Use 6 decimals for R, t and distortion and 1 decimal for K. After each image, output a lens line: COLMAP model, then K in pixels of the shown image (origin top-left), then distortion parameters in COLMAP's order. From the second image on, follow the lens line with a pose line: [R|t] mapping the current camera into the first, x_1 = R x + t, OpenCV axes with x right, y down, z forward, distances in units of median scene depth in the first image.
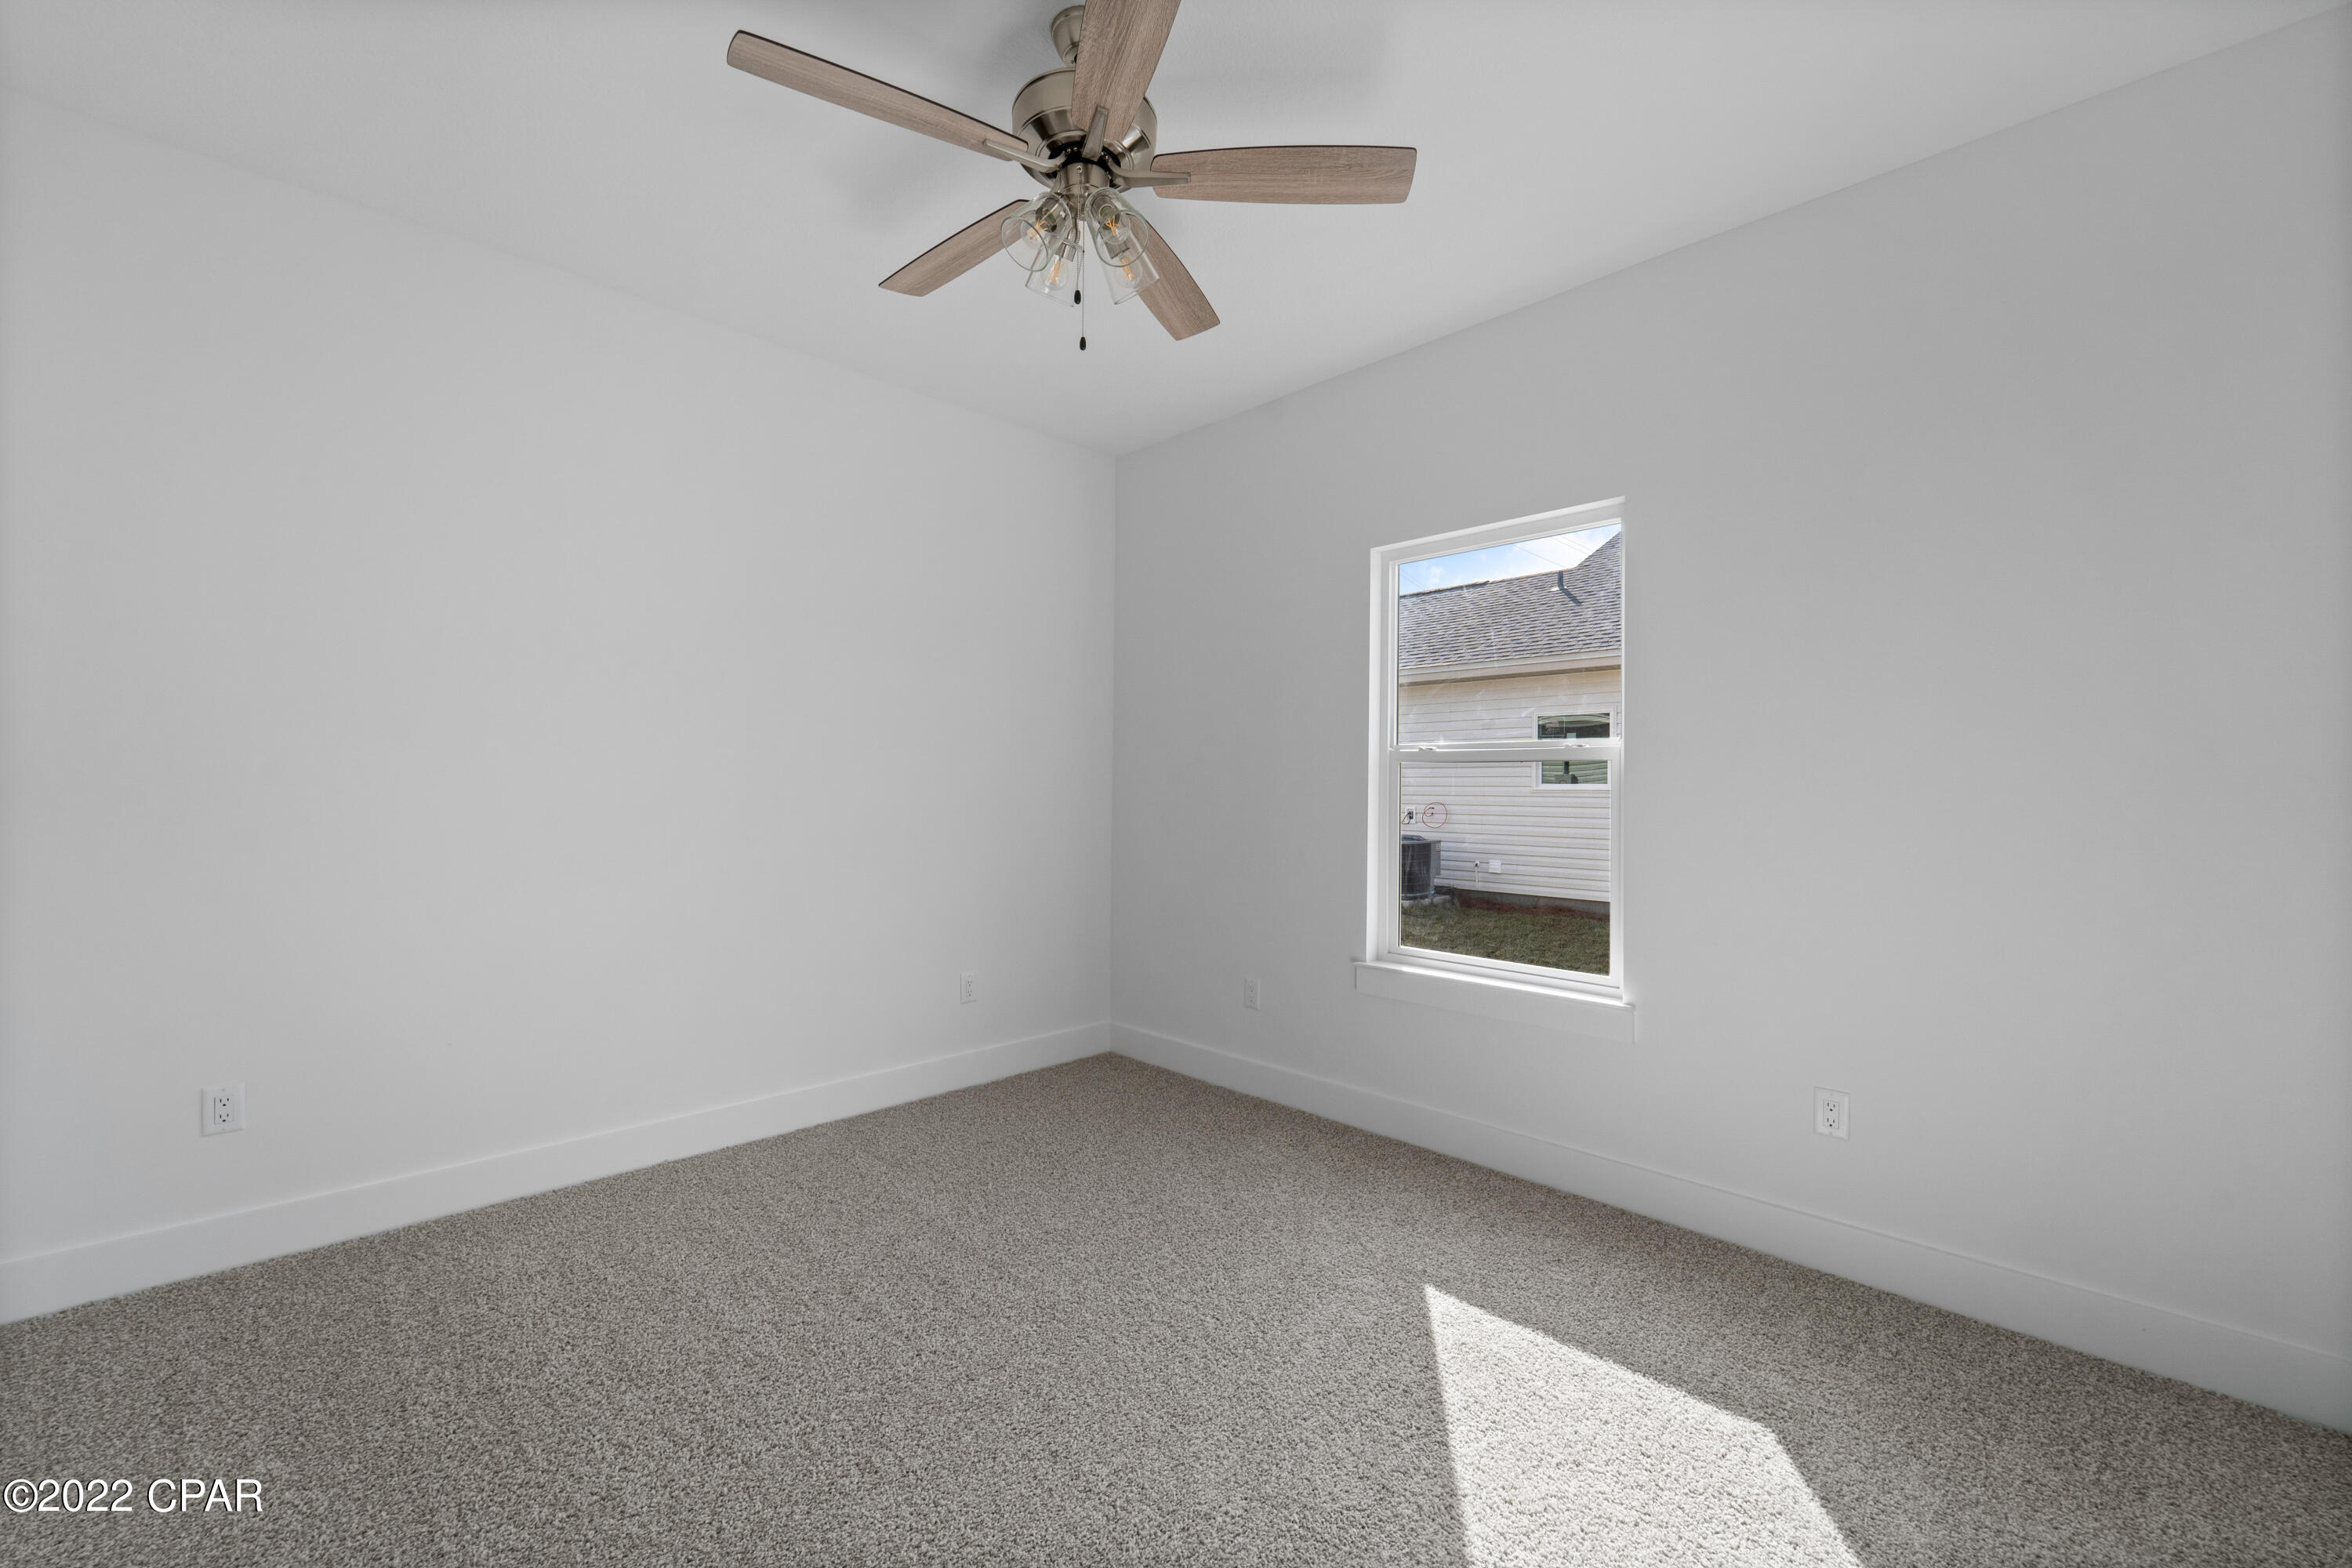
lens RADIAL K [[957.6, 0, 1176.3], [0, 957.6, 788.2], [0, 0, 1]] dist [-0.001422, 0.000059]
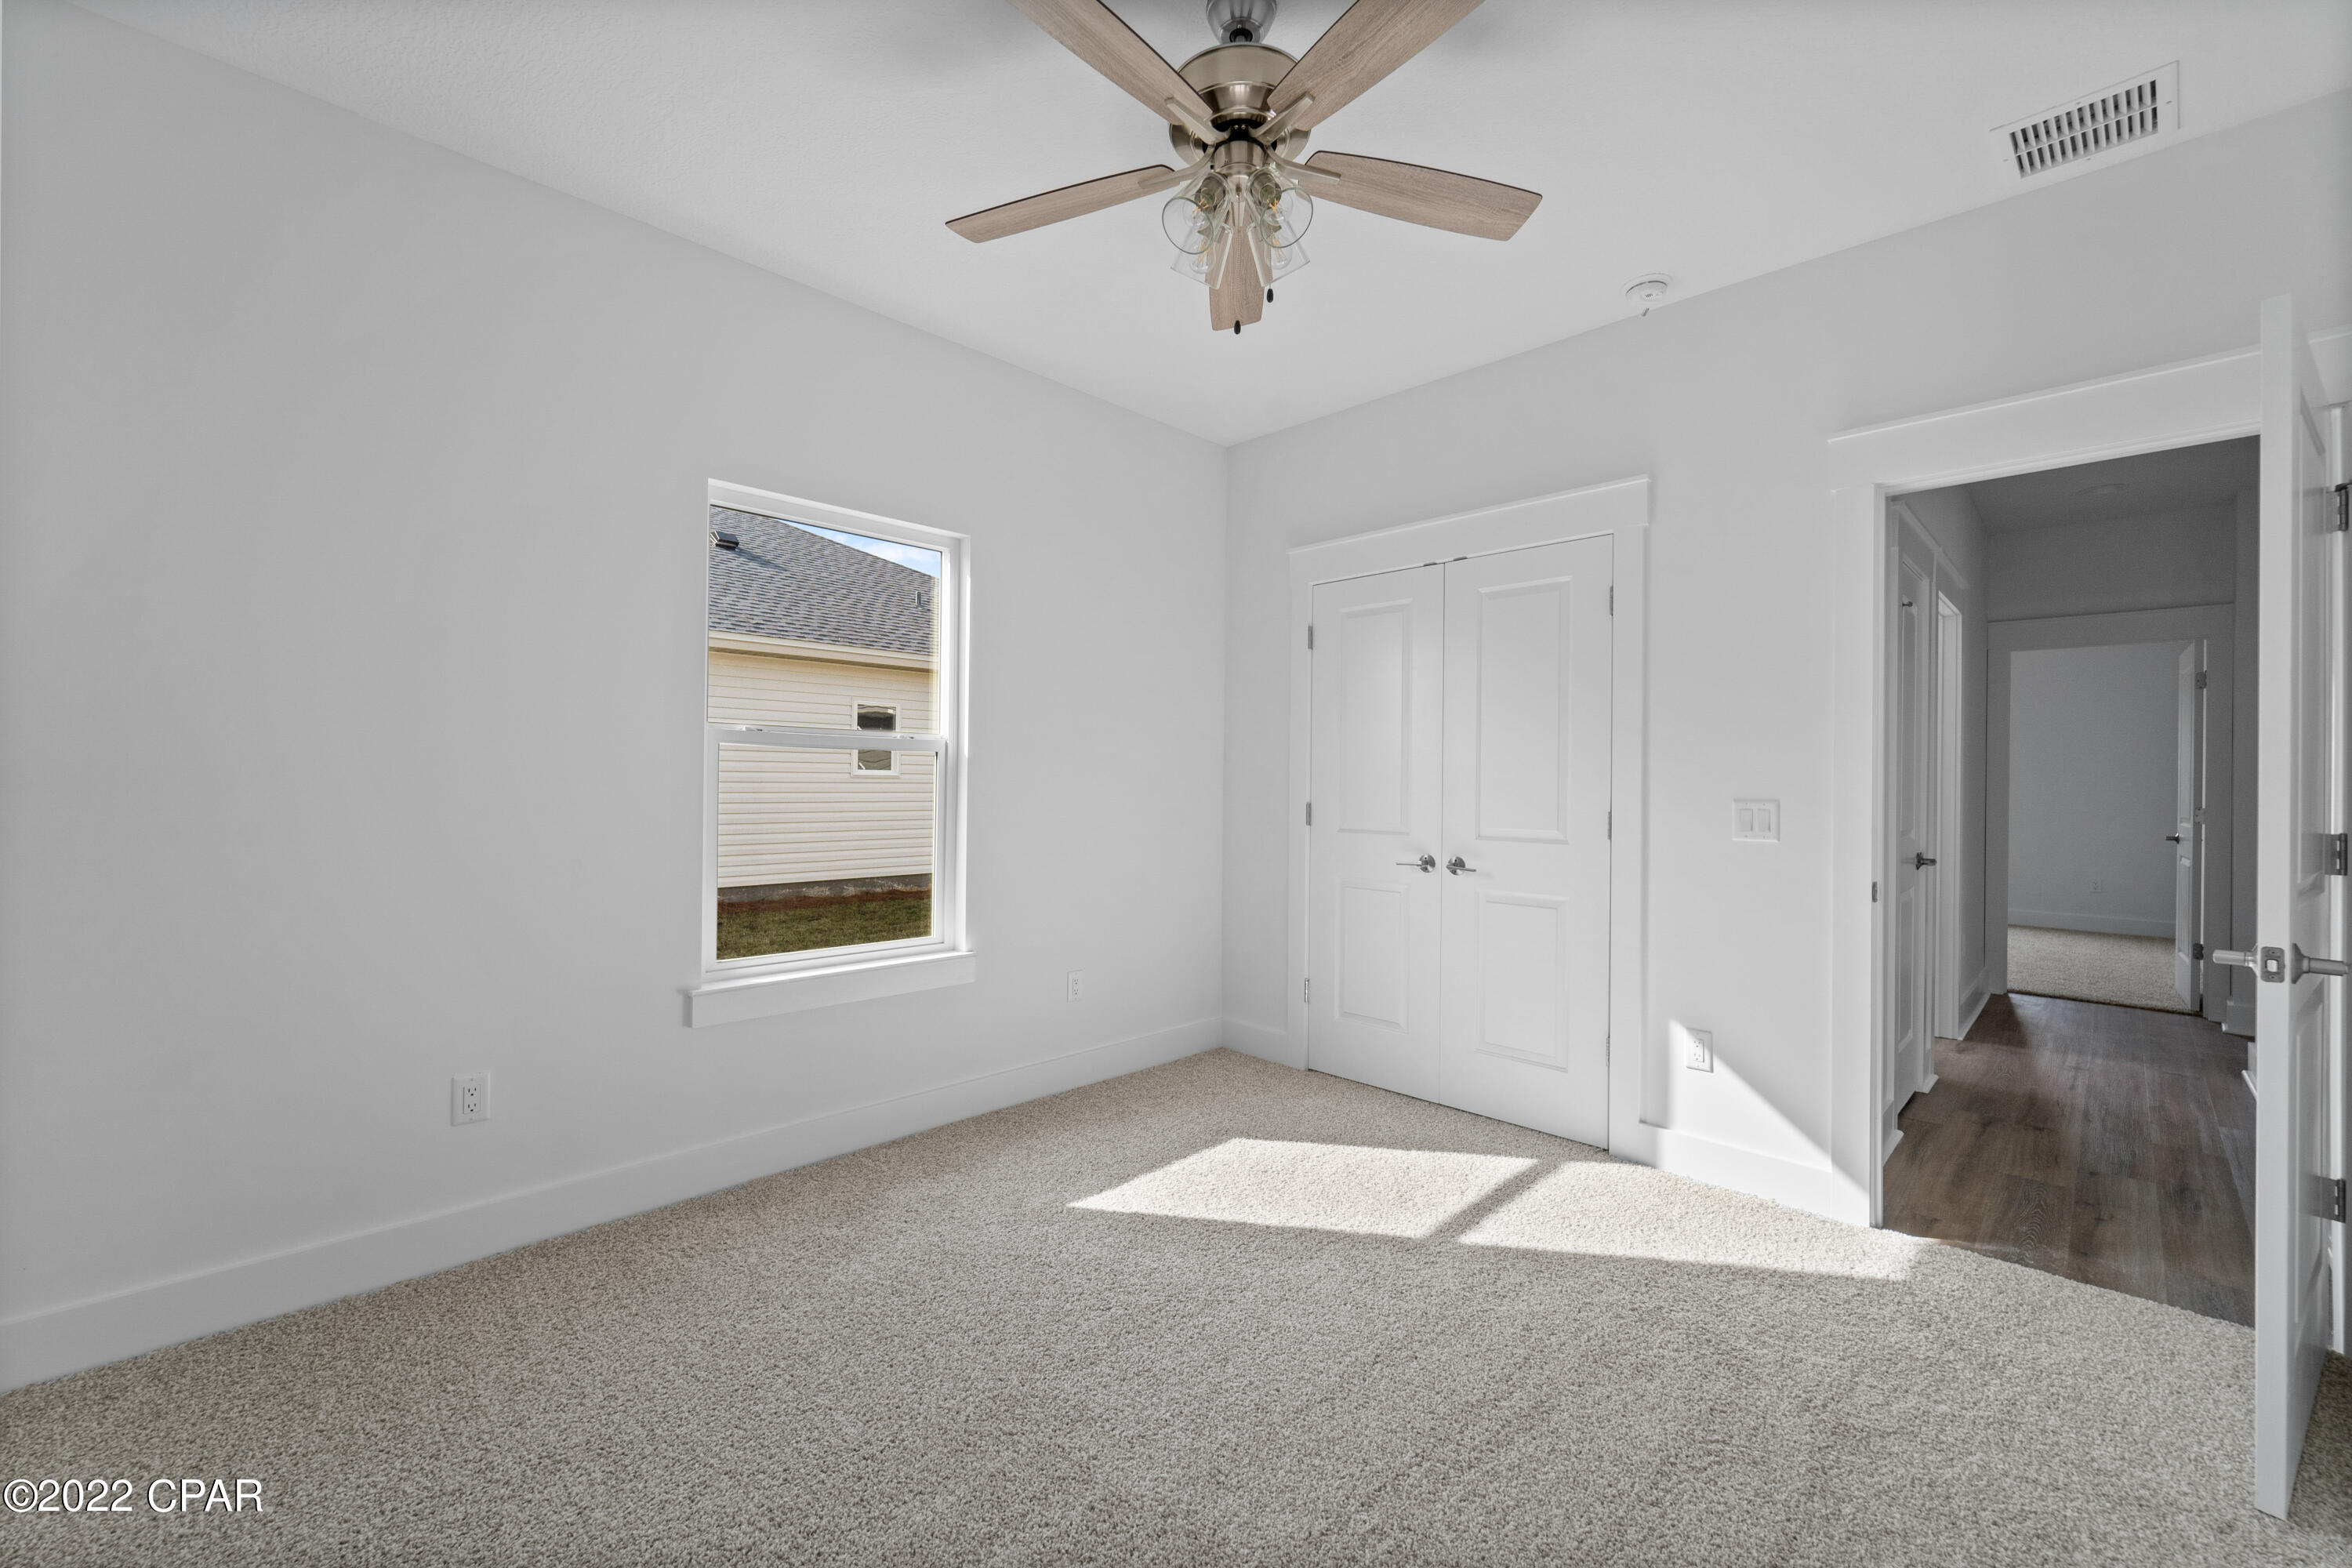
lens RADIAL K [[957.6, 0, 1176.2], [0, 957.6, 781.8], [0, 0, 1]] dist [-0.001422, 0.000059]
pose [[-0.033661, -0.003104, 0.999429, -0.737186], [-0.013347, 0.999907, 0.002656, 0.001172], [-0.999344, -0.013249, -0.033699, 0.749160]]
